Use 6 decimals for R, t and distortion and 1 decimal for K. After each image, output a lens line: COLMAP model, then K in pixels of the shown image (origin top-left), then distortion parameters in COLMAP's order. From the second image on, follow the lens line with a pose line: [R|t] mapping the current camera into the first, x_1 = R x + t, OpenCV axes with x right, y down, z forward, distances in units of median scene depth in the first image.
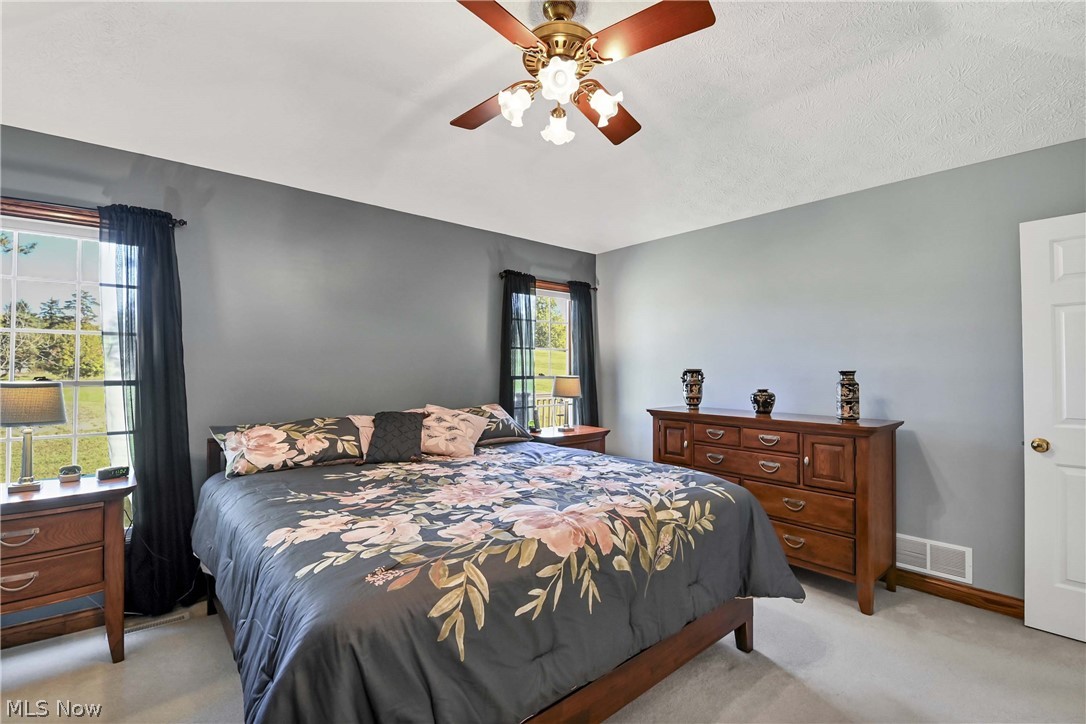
lens RADIAL K [[492.0, 0, 543.0], [0, 492.0, 362.0], [0, 0, 1]] dist [-0.002233, -0.000339]
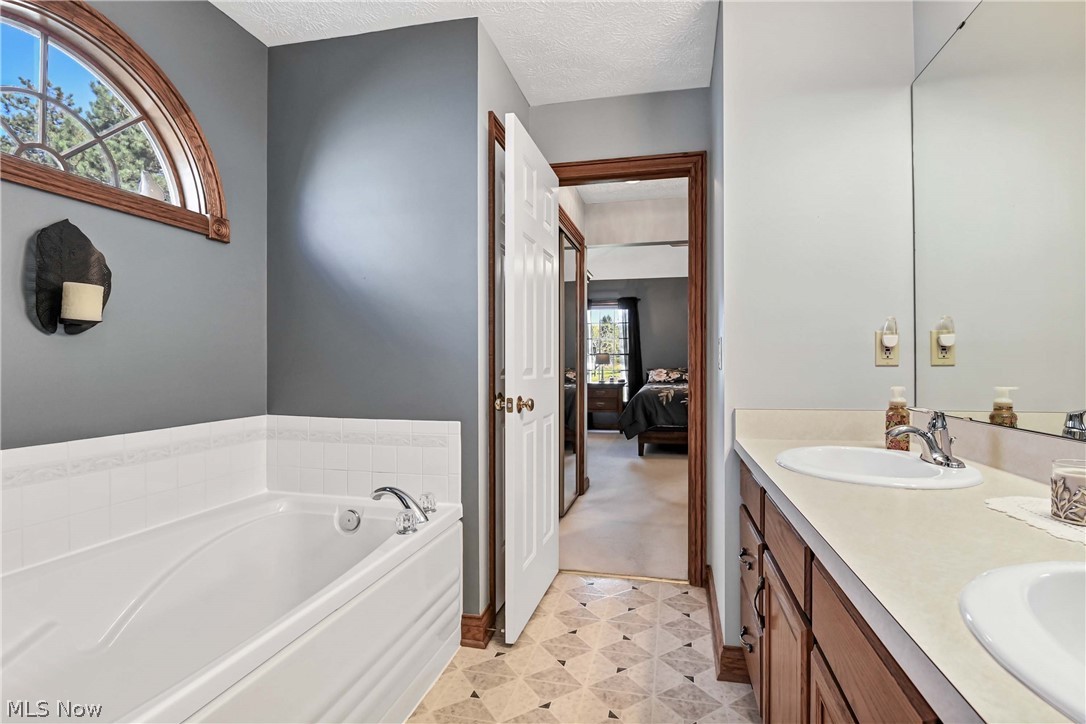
lens RADIAL K [[524.5, 0, 543.0], [0, 524.5, 362.0], [0, 0, 1]] dist [-0.003639, -0.000348]
pose [[0.585488, -0.006414, -0.810656, 1.892583], [0.016653, 0.999853, 0.004116, 0.086047], [0.810510, -0.015910, 0.585509, -1.685672]]
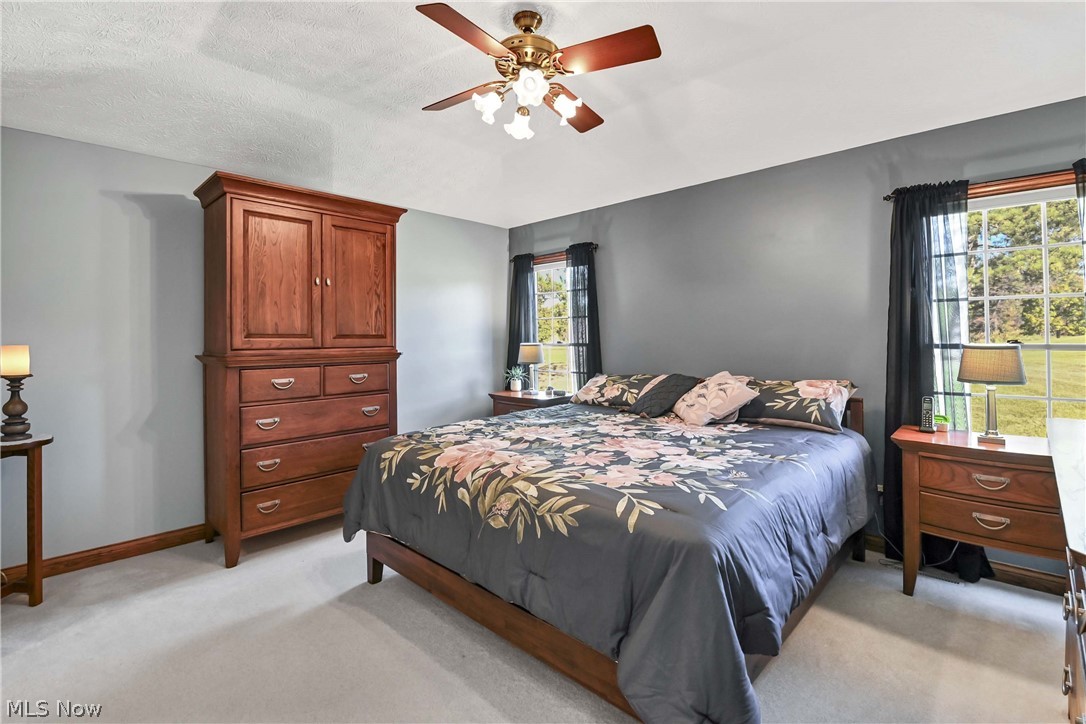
lens RADIAL K [[486.2, 0, 541.3], [0, 486.2, 349.4], [0, 0, 1]] dist [-0.023868, -0.000069]
pose [[0.096115, 0.020106, -0.995167, 1.078207], [0.021867, 0.999512, 0.022306, 0.020861], [0.995130, -0.023905, 0.095628, 0.859056]]
